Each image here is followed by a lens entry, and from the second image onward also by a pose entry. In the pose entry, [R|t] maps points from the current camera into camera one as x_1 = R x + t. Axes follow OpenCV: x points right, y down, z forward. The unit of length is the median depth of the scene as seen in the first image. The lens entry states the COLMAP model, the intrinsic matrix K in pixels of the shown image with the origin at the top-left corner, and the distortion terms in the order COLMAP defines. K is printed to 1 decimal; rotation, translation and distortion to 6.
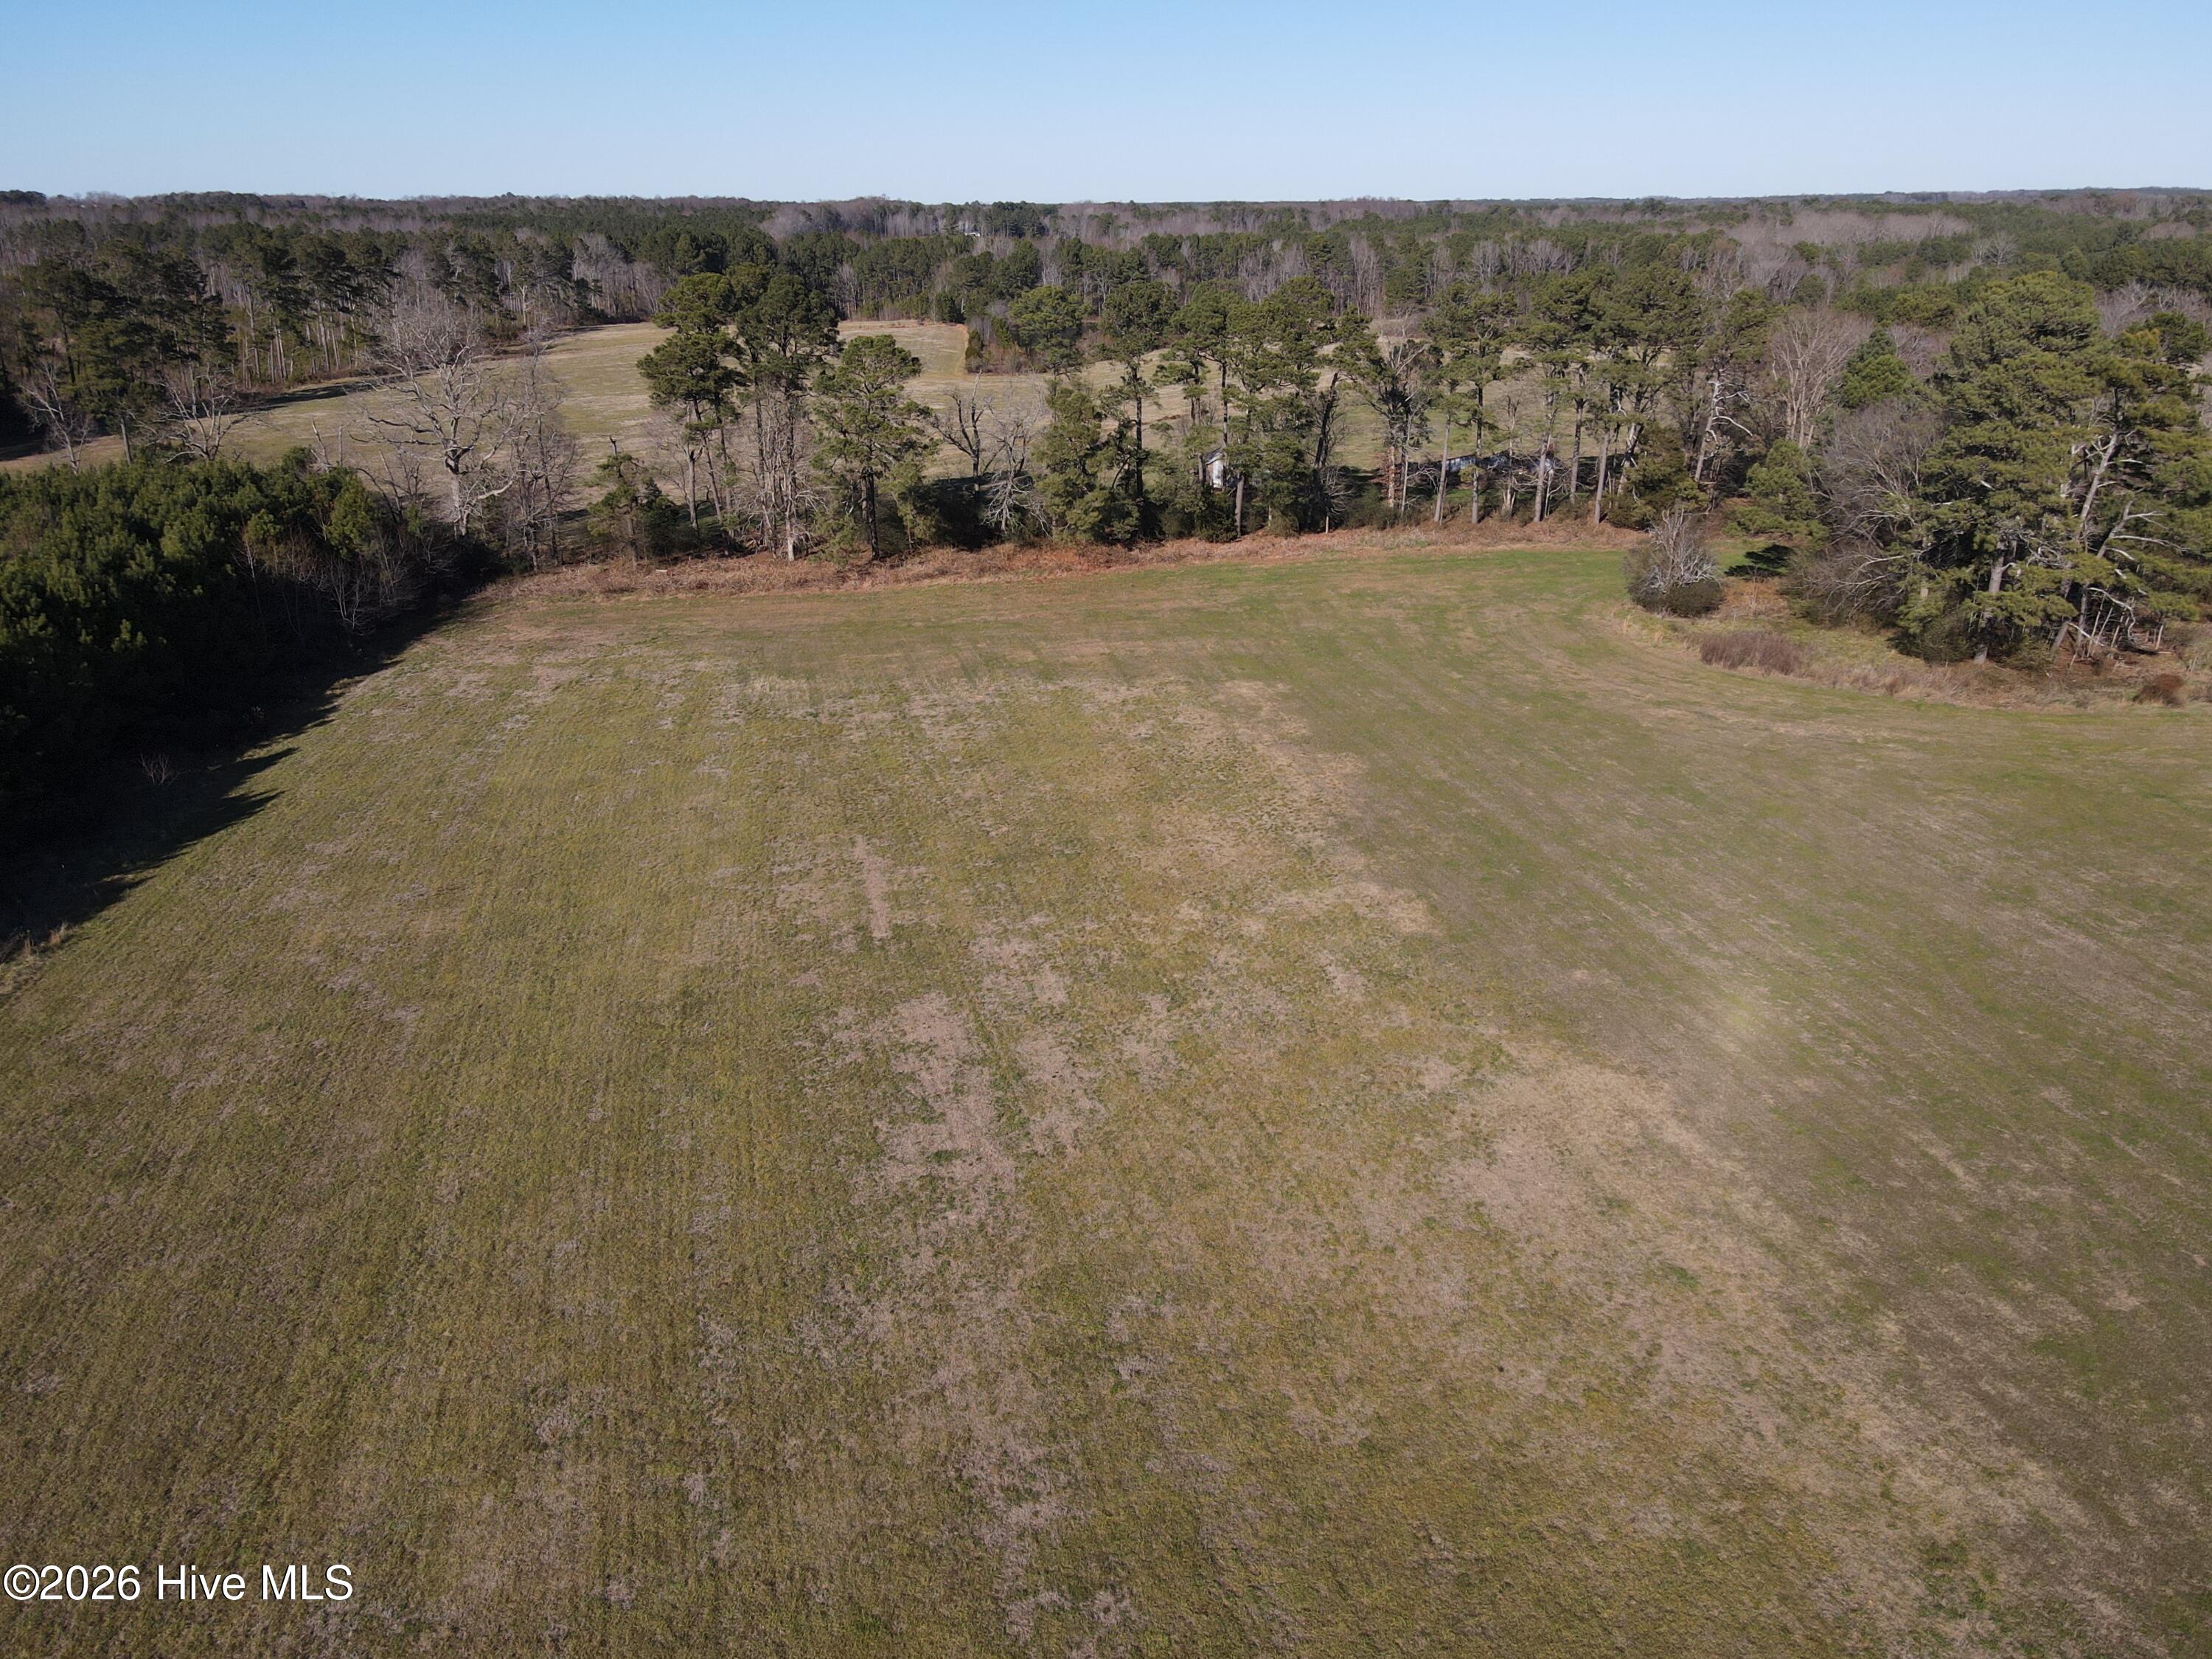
lens RADIAL K [[1609.2, 0, 1147.7], [0, 1609.2, 826.5], [0, 0, 1]] dist [0.014529, 0.001559]
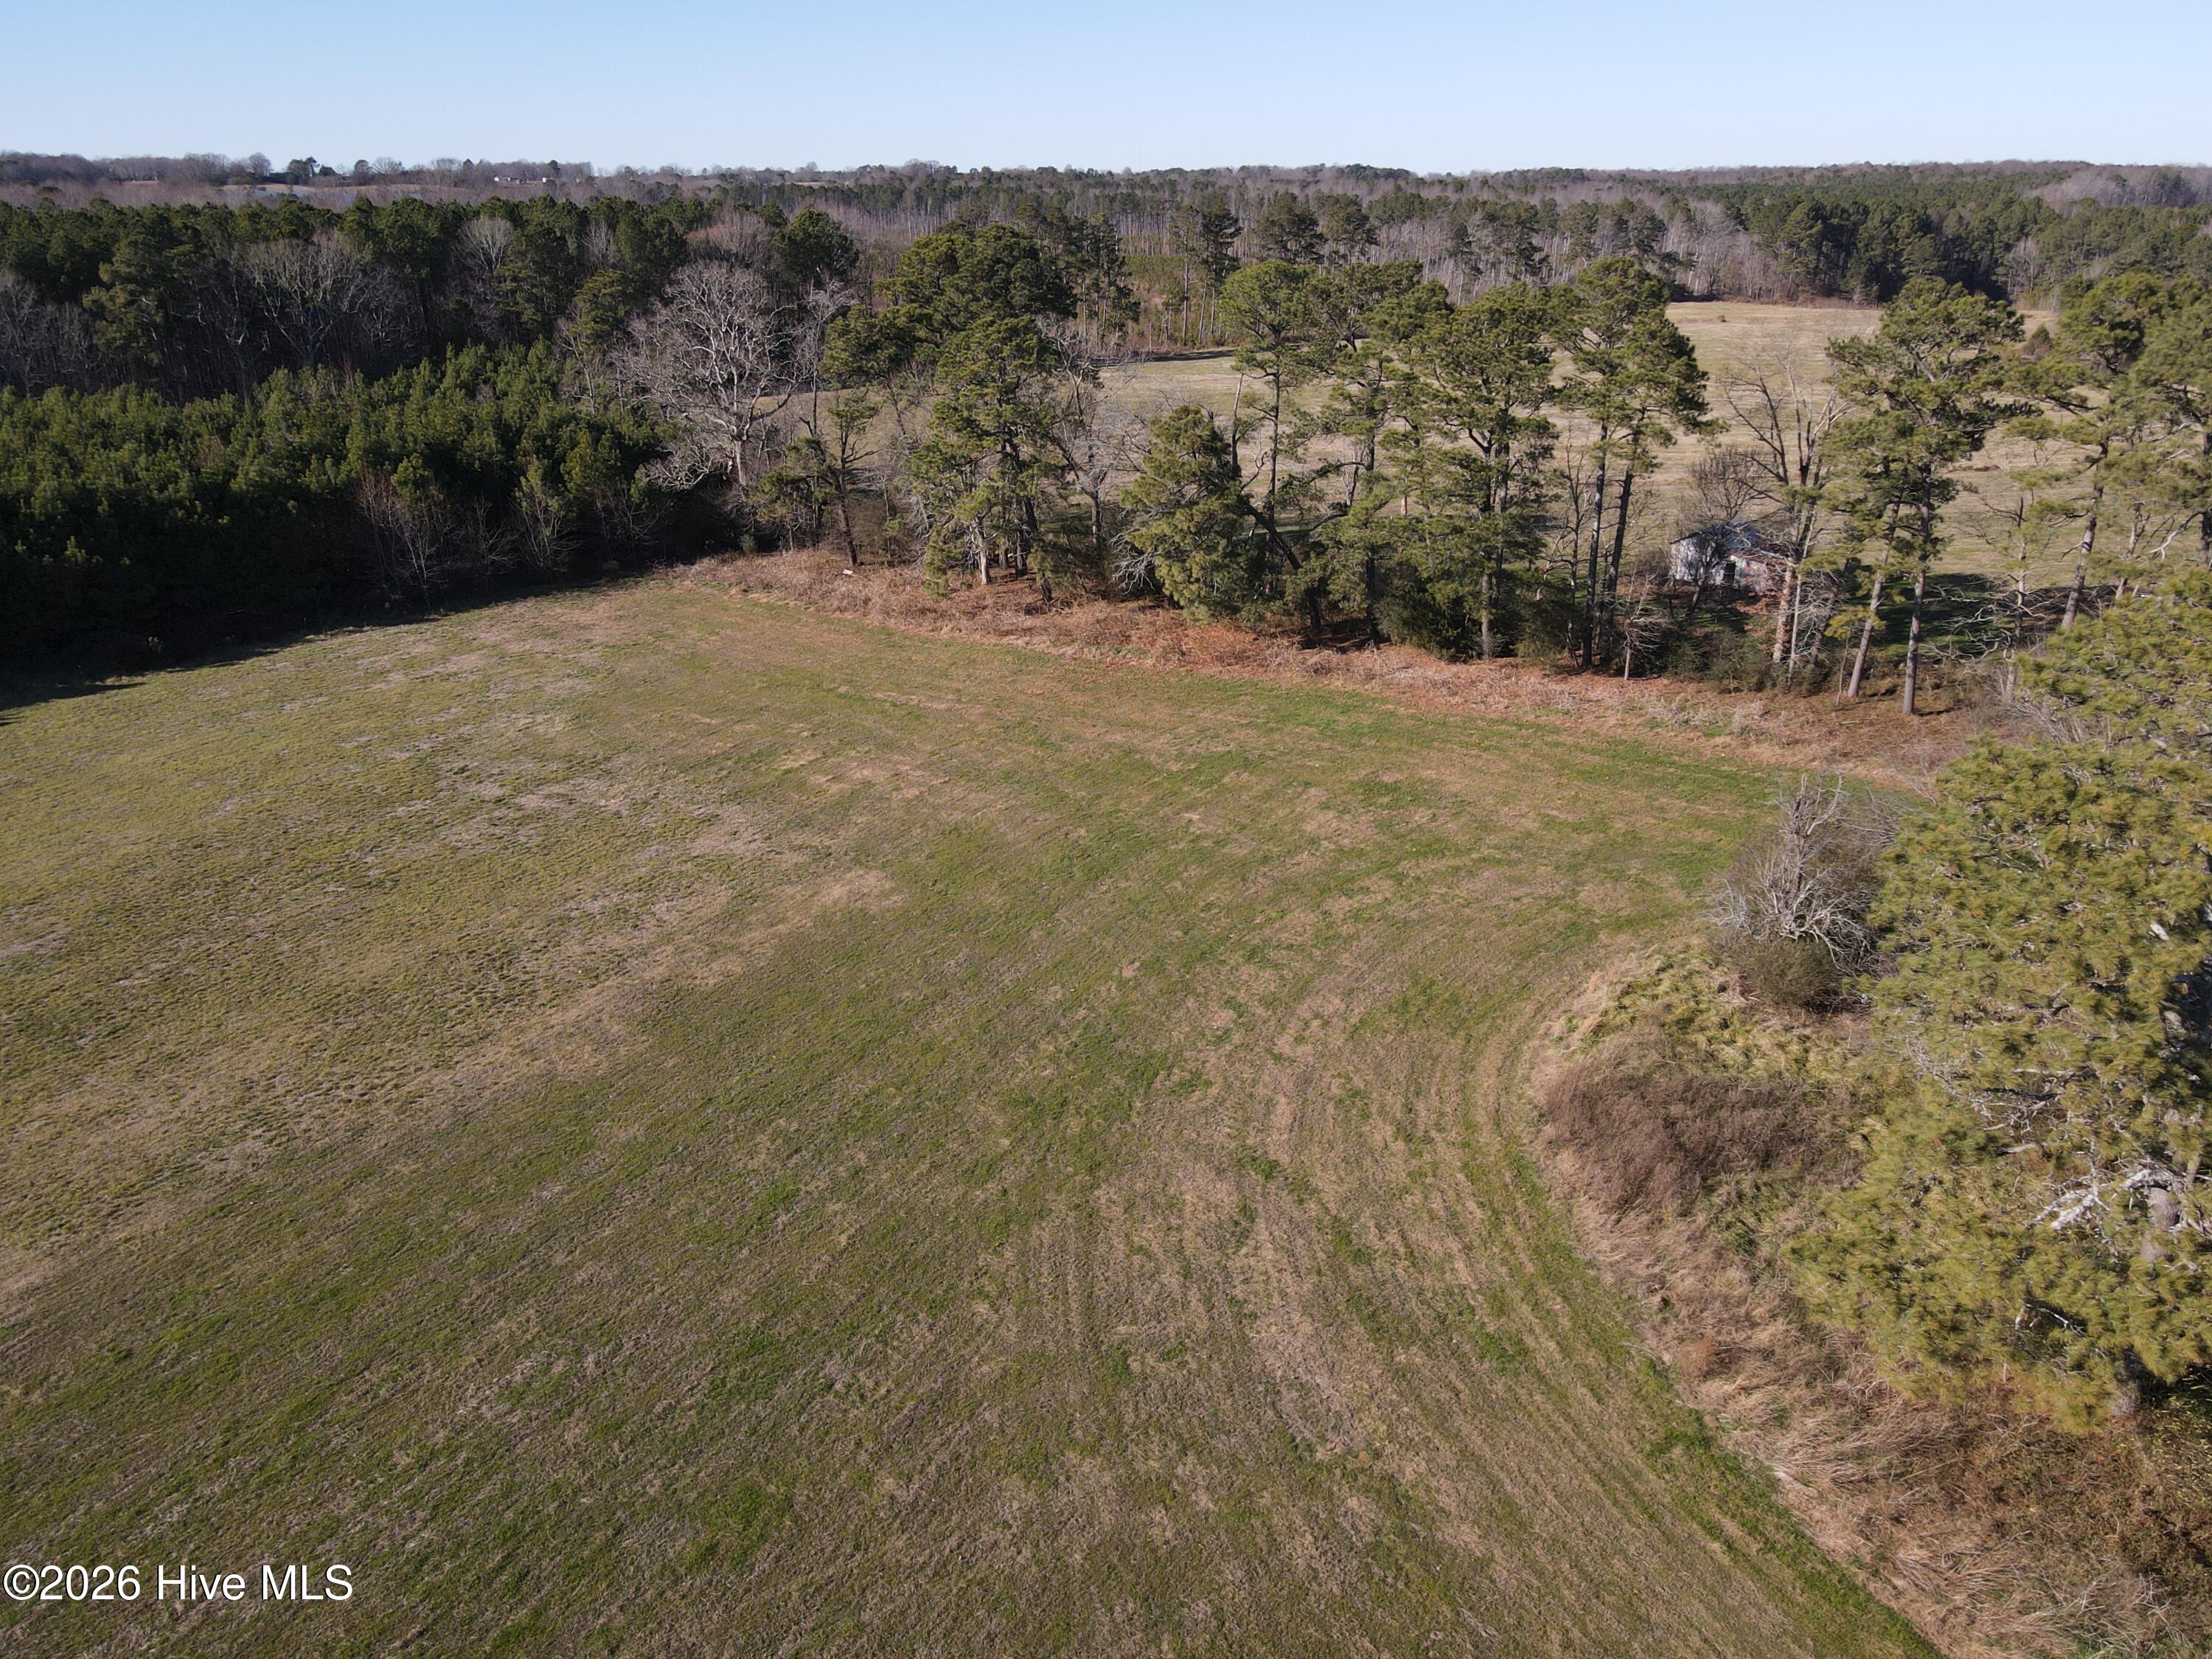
lens RADIAL K [[1609.2, 0, 1147.7], [0, 1609.2, 826.5], [0, 0, 1]] dist [0.014529, 0.001559]
pose [[0.743666, 0.254944, -0.618033, 0.422642], [-0.243585, 0.964217, 0.104647, -0.146619], [0.622597, 0.072721, 0.779156, 0.376139]]
